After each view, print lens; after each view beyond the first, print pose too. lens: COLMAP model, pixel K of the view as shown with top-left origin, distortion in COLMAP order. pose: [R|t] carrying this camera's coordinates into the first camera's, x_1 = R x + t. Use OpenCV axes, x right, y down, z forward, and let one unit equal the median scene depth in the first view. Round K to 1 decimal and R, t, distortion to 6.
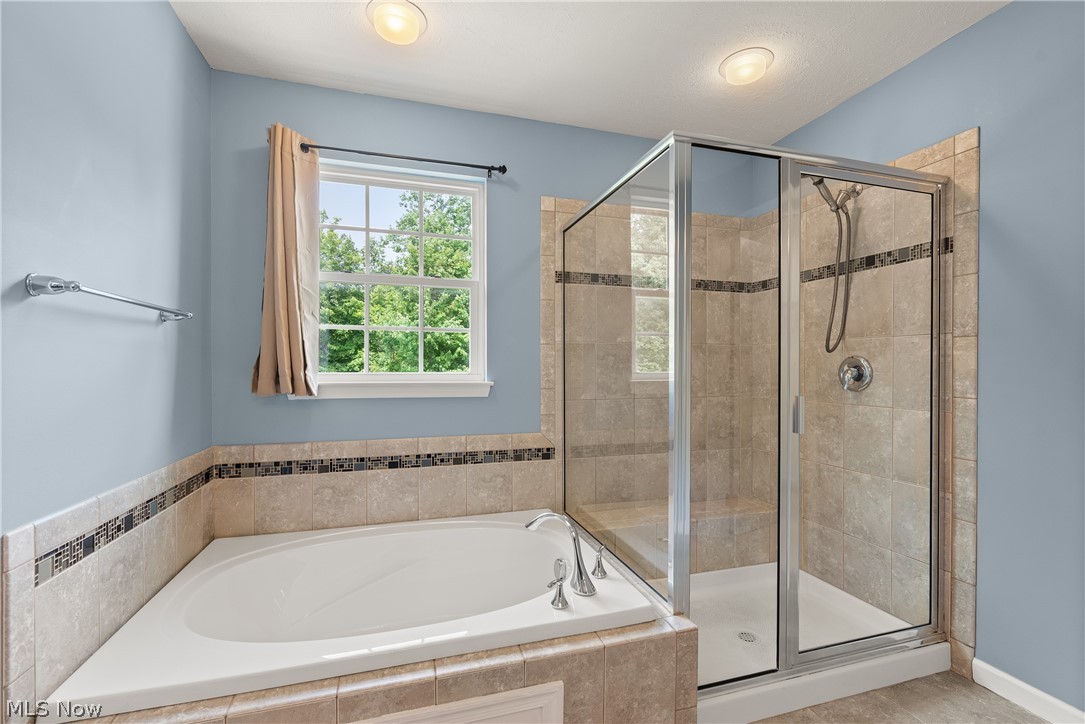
lens RADIAL K [[486.3, 0, 546.1], [0, 486.3, 369.3], [0, 0, 1]] dist [-0.004004, -0.000589]
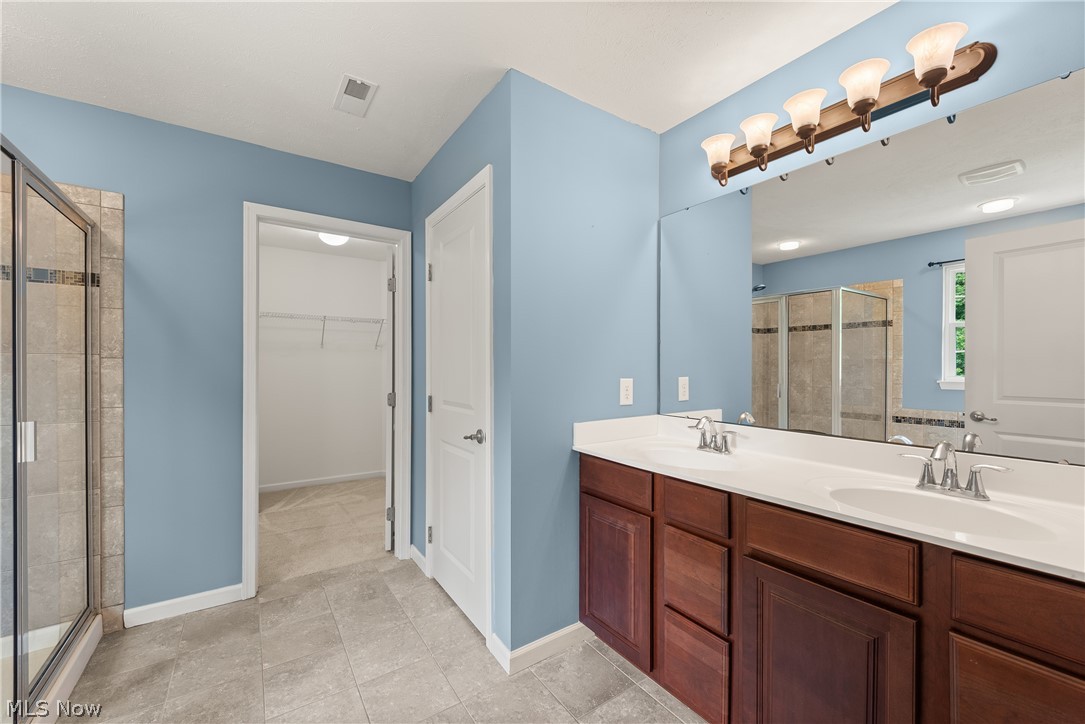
lens RADIAL K [[429.9, 0, 544.0], [0, 429.9, 365.7], [0, 0, 1]] dist [-0.000114, -0.000618]
pose [[-0.293695, -0.000291, 0.955899, -0.509497], [0.003238, 0.999994, 0.001299, -0.045520], [-0.955894, 0.003477, -0.293692, 0.266968]]
